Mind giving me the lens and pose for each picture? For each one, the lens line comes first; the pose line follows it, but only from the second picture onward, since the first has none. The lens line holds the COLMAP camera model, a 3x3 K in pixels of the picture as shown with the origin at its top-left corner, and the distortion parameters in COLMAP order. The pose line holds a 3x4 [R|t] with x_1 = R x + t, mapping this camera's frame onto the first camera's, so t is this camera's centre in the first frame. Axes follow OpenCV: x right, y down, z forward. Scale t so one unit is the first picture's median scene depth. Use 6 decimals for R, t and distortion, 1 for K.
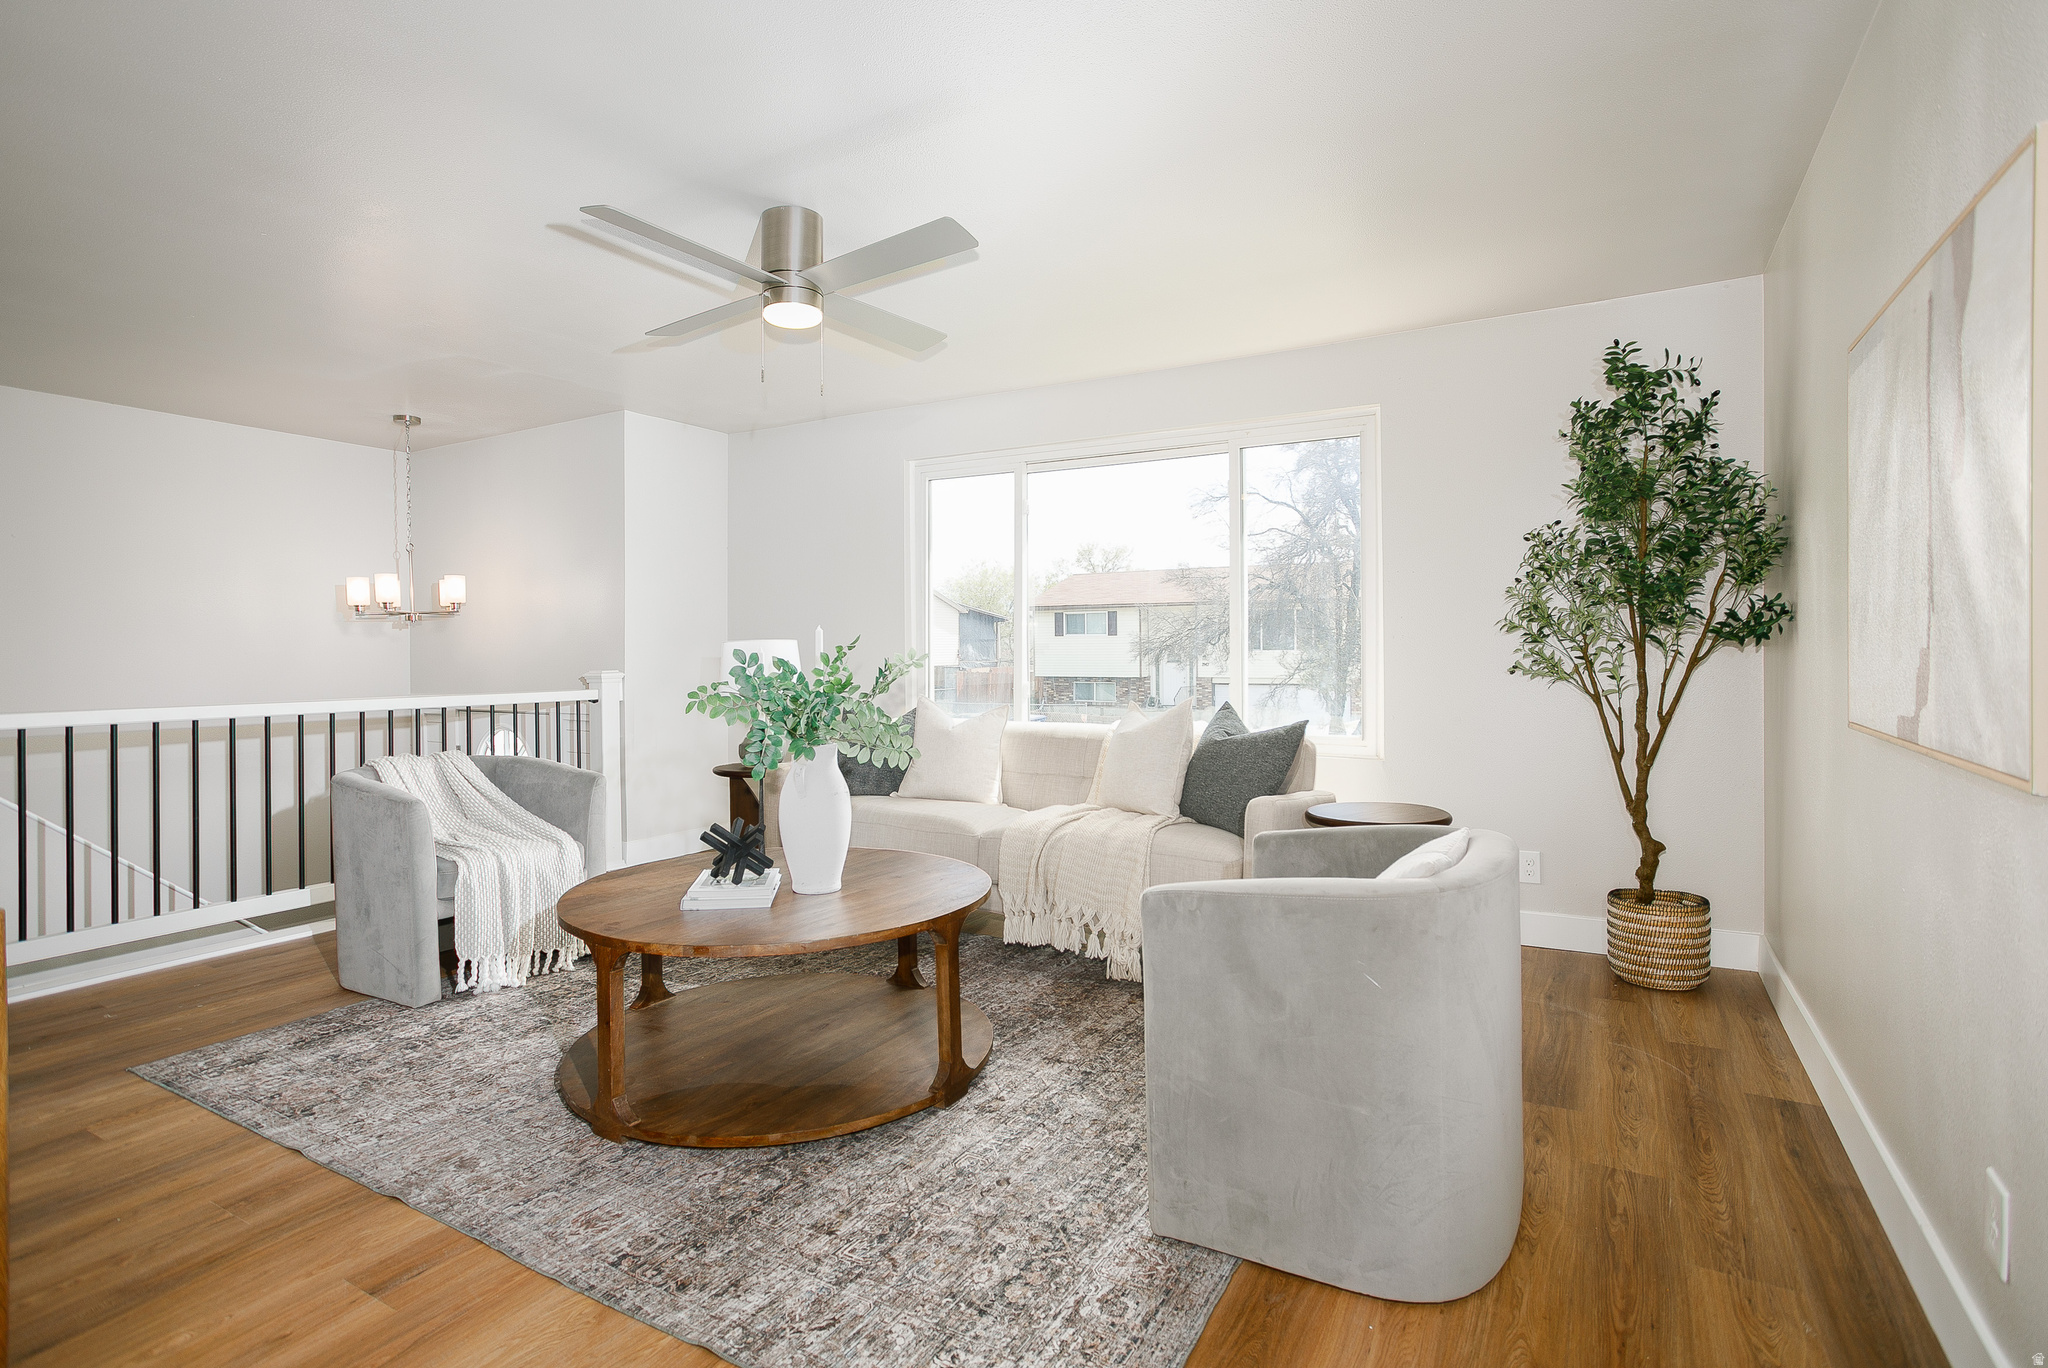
lens RADIAL K [[1016.5, 0, 1026.4], [0, 1016.5, 648.1], [0, 0, 1]] dist [-0.048170, 0.023344]
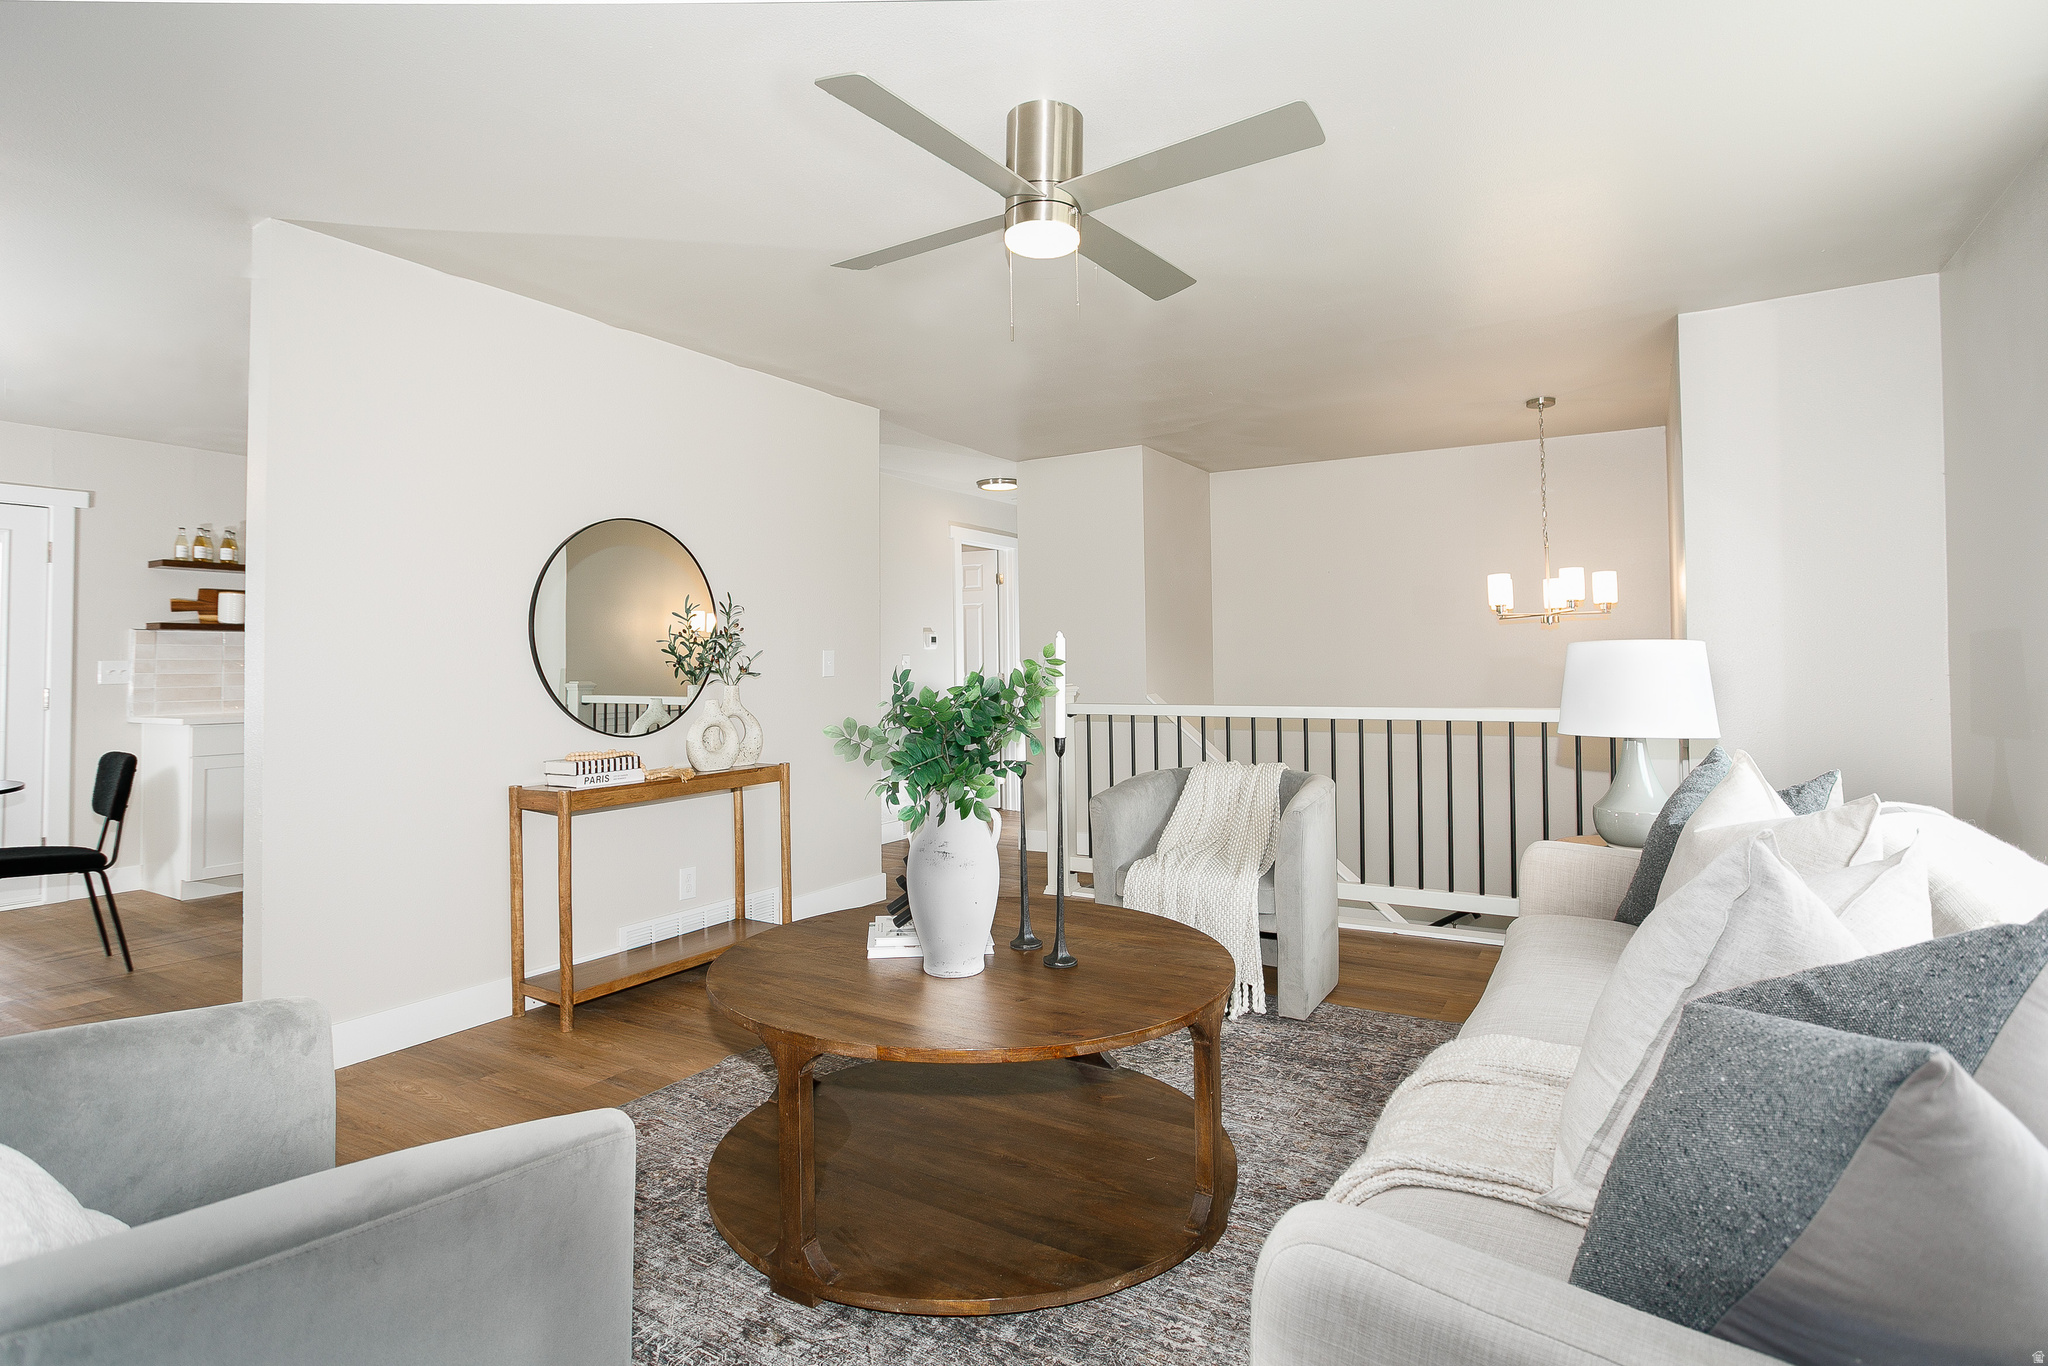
lens RADIAL K [[1016.5, 0, 1026.4], [0, 1016.5, 647.1], [0, 0, 1]] dist [-0.048170, 0.023344]
pose [[-0.023378, -0.017333, -0.999576, 0.539839], [0.012459, 0.999767, -0.017627, 0.006509], [0.999649, -0.012866, -0.023157, 1.013066]]
